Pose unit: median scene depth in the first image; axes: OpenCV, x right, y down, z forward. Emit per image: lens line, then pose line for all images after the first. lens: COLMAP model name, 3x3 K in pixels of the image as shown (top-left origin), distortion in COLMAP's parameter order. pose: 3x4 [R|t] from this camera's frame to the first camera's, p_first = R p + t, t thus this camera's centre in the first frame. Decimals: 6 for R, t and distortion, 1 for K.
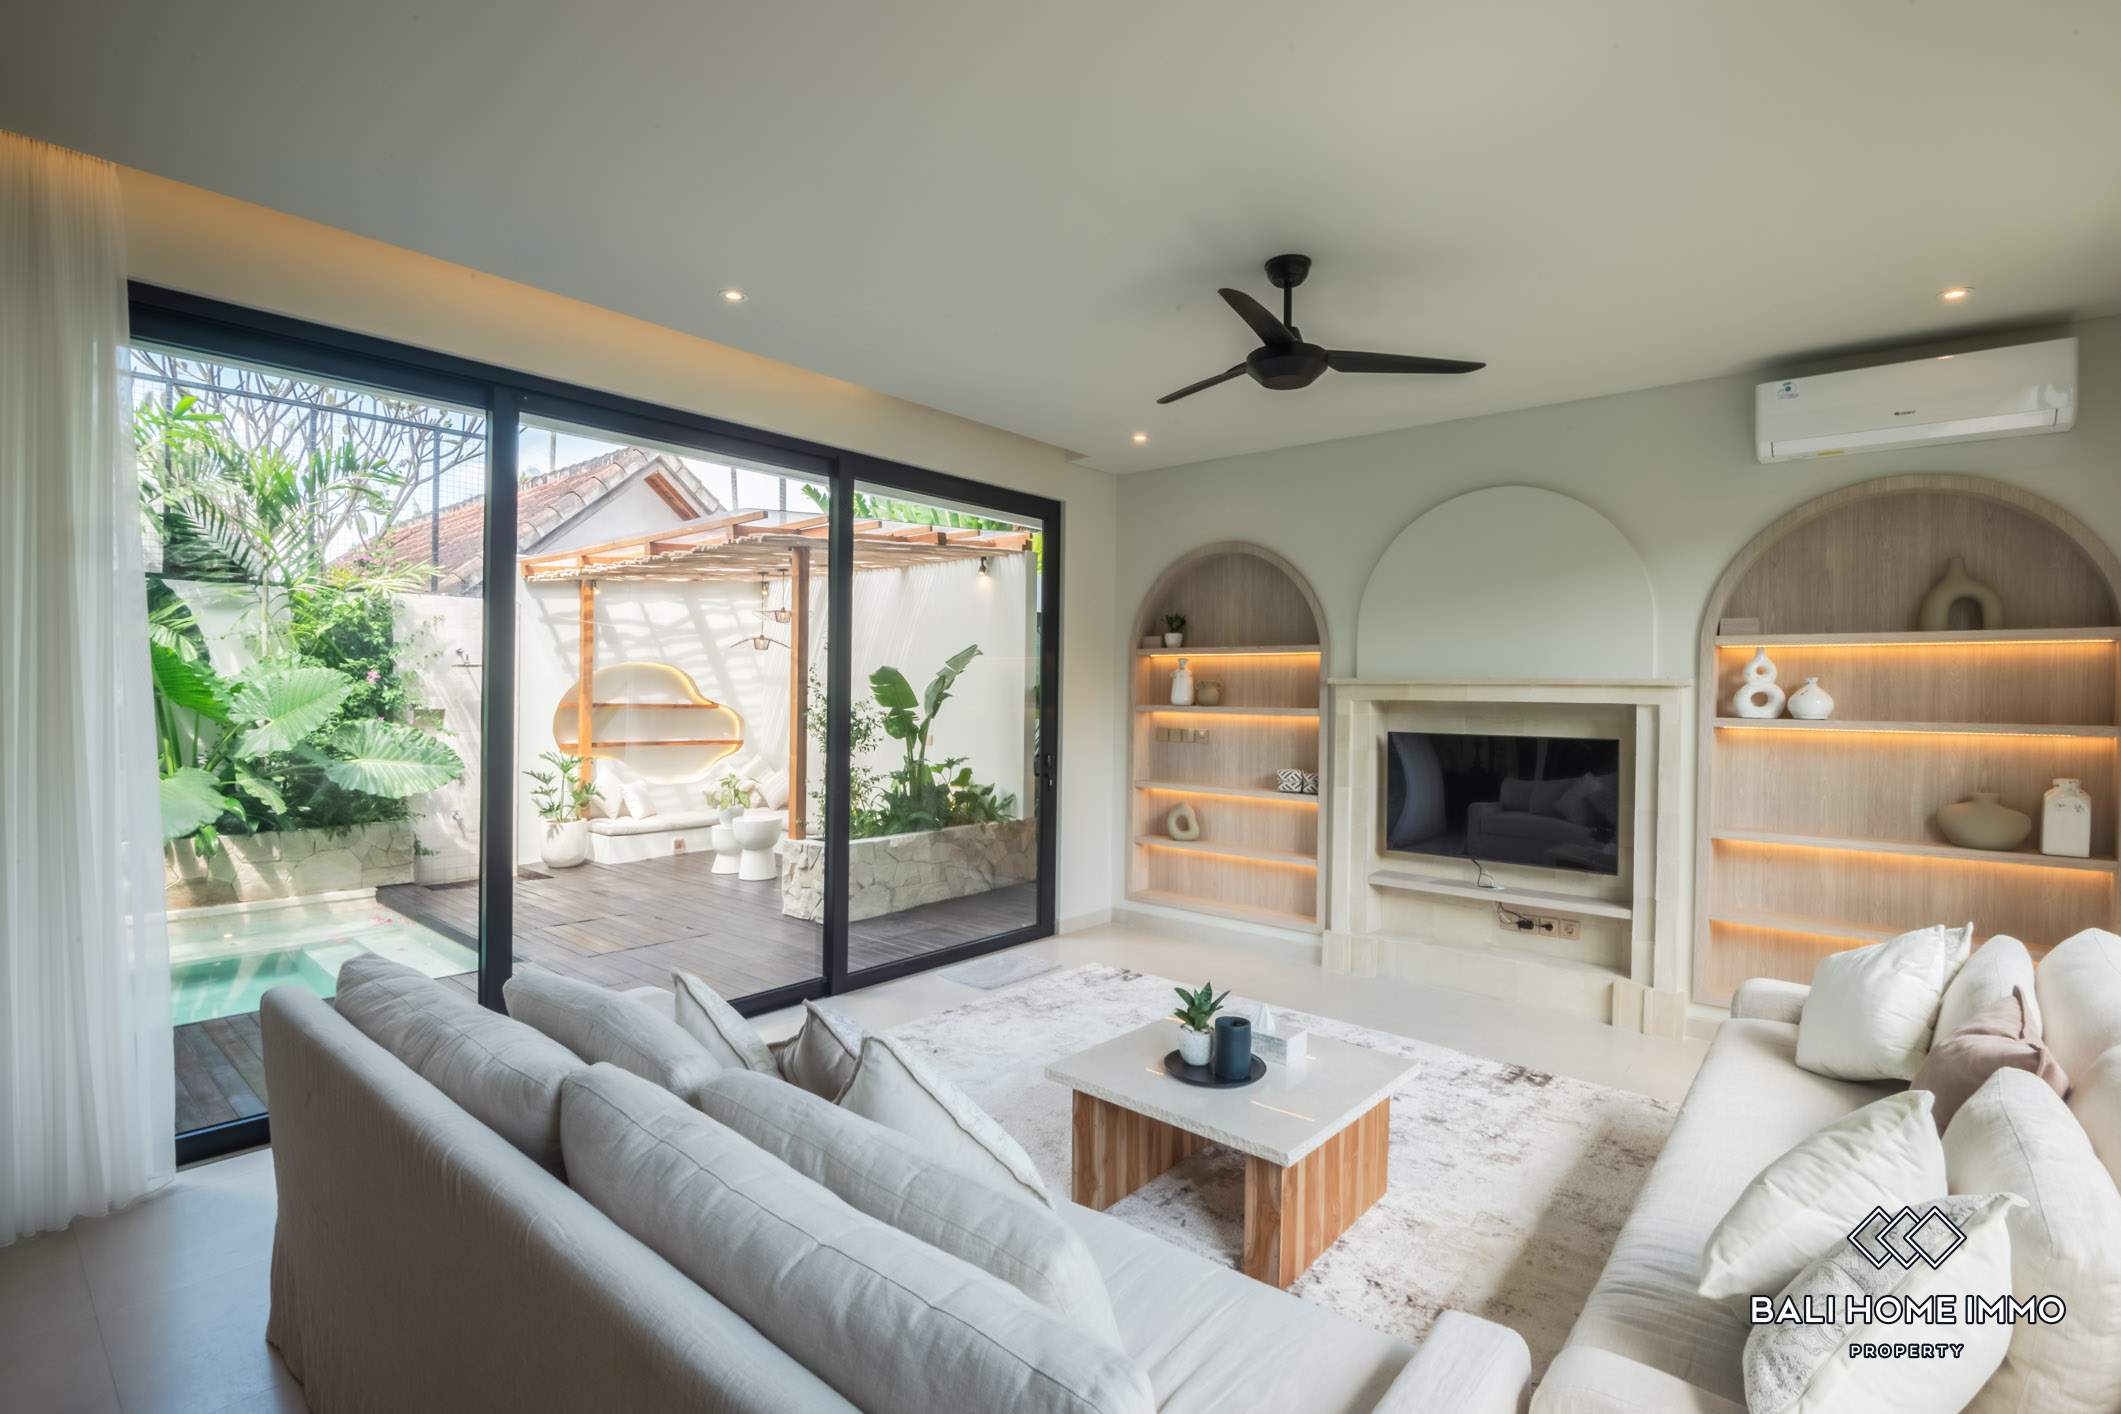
lens RADIAL K [[996.3, 0, 1095.6], [0, 996.3, 693.1], [0, 0, 1]] dist [-0.002416, -0.001290]
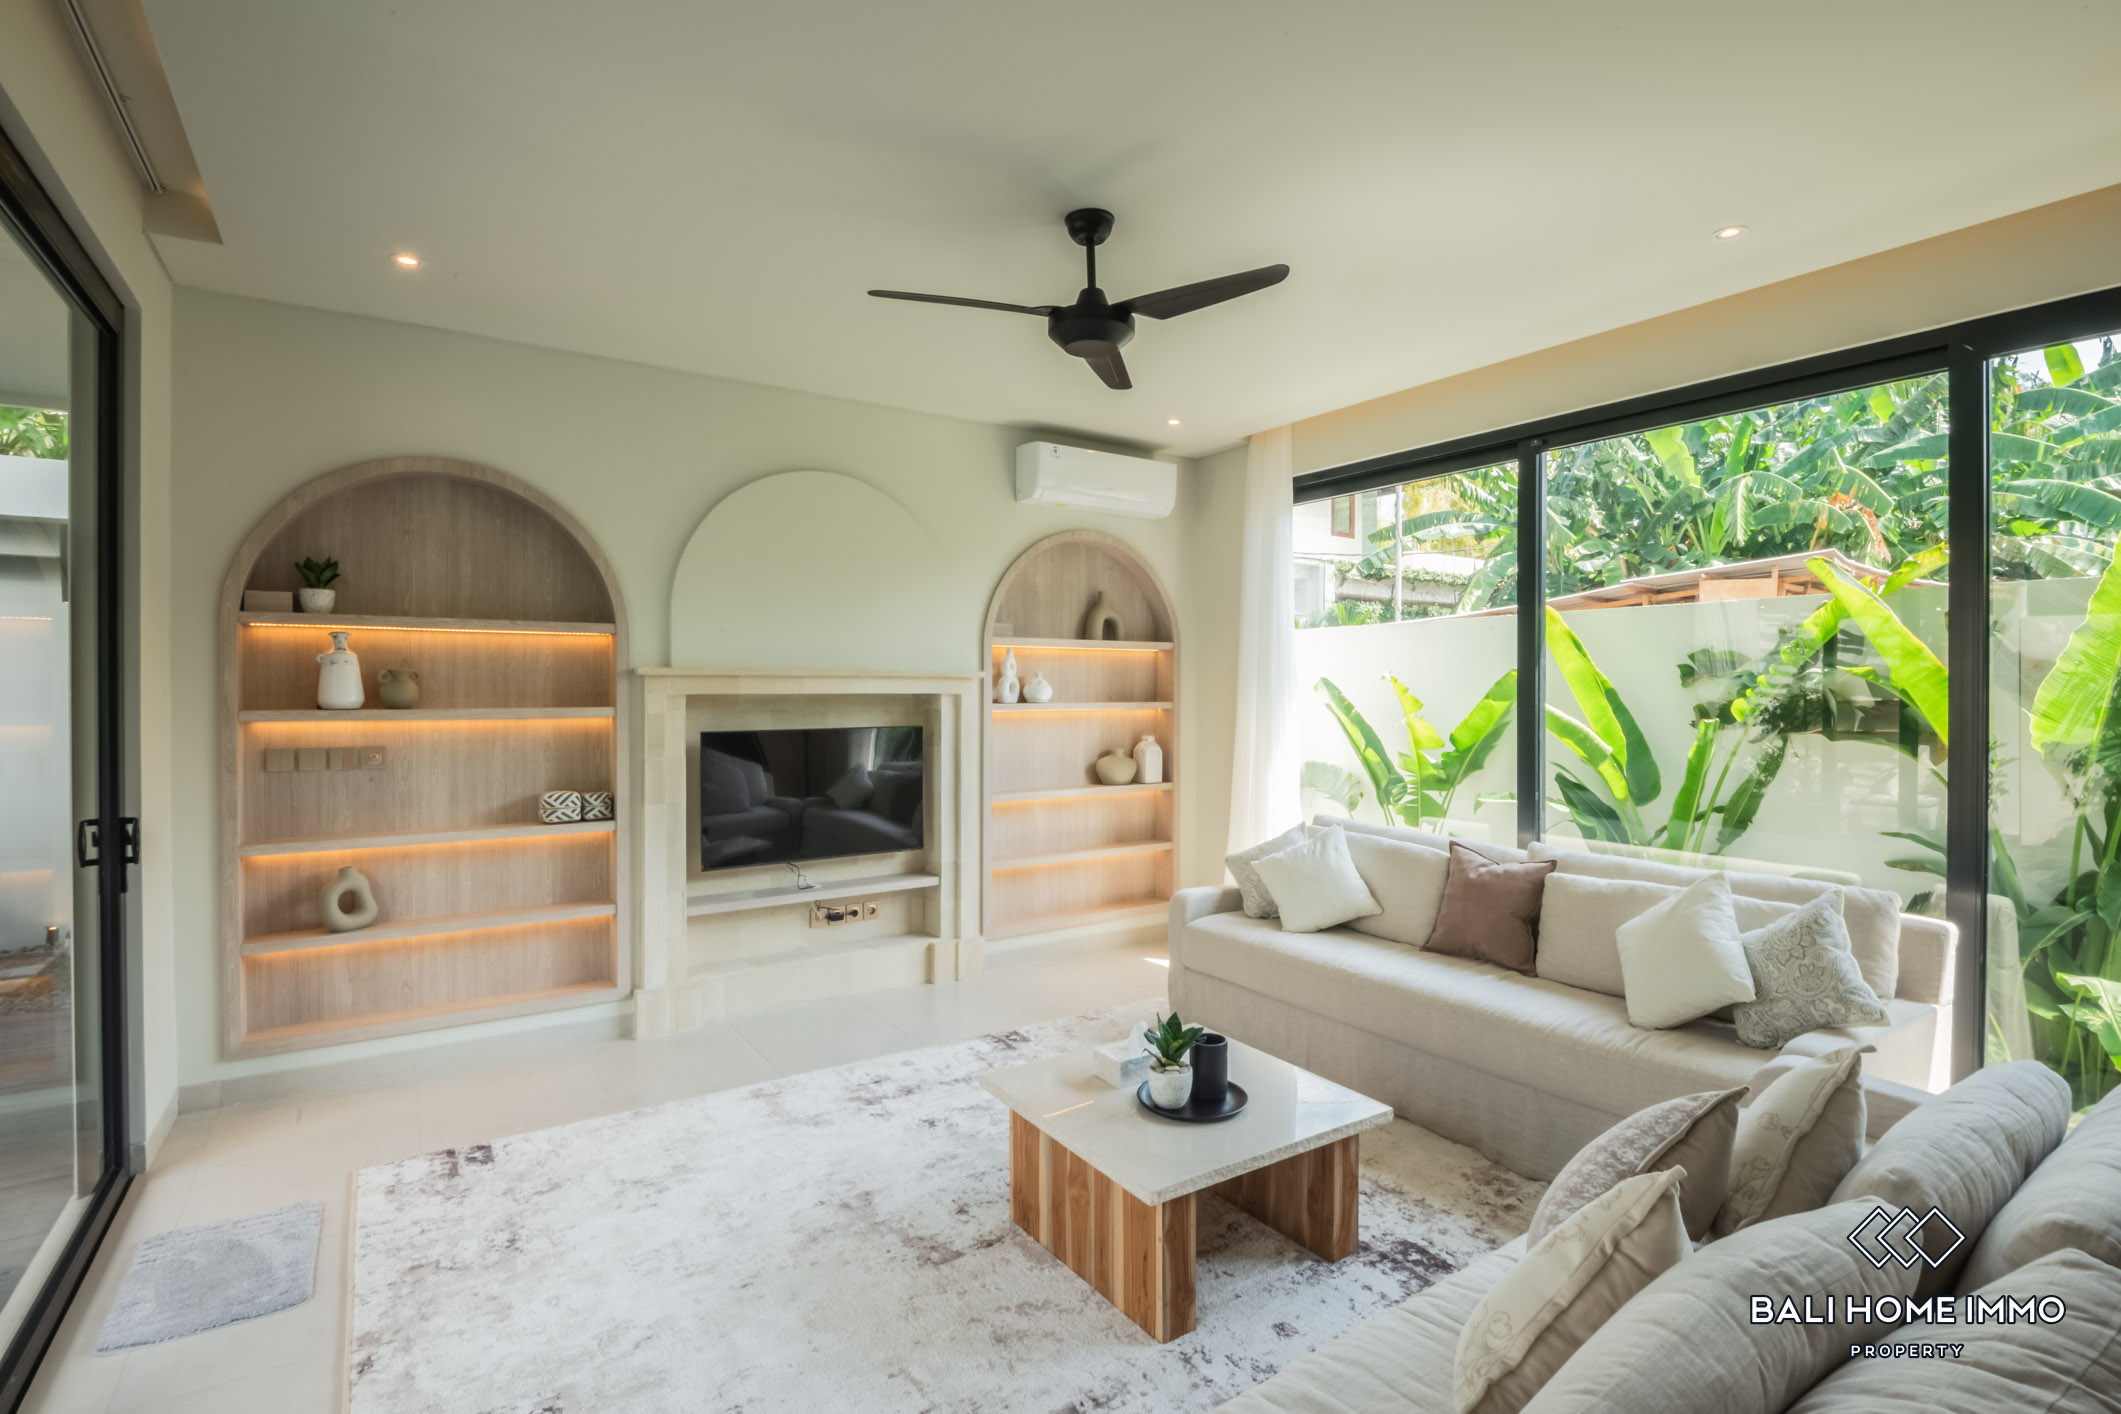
lens RADIAL K [[996.3, 0, 1095.6], [0, 996.3, 693.1], [0, 0, 1]] dist [-0.002416, -0.001290]
pose [[0.274664, -0.019932, 0.961334, -0.435058], [0.001791, 0.999794, 0.020218, -0.010503], [-0.961538, -0.003832, 0.274644, 0.461145]]
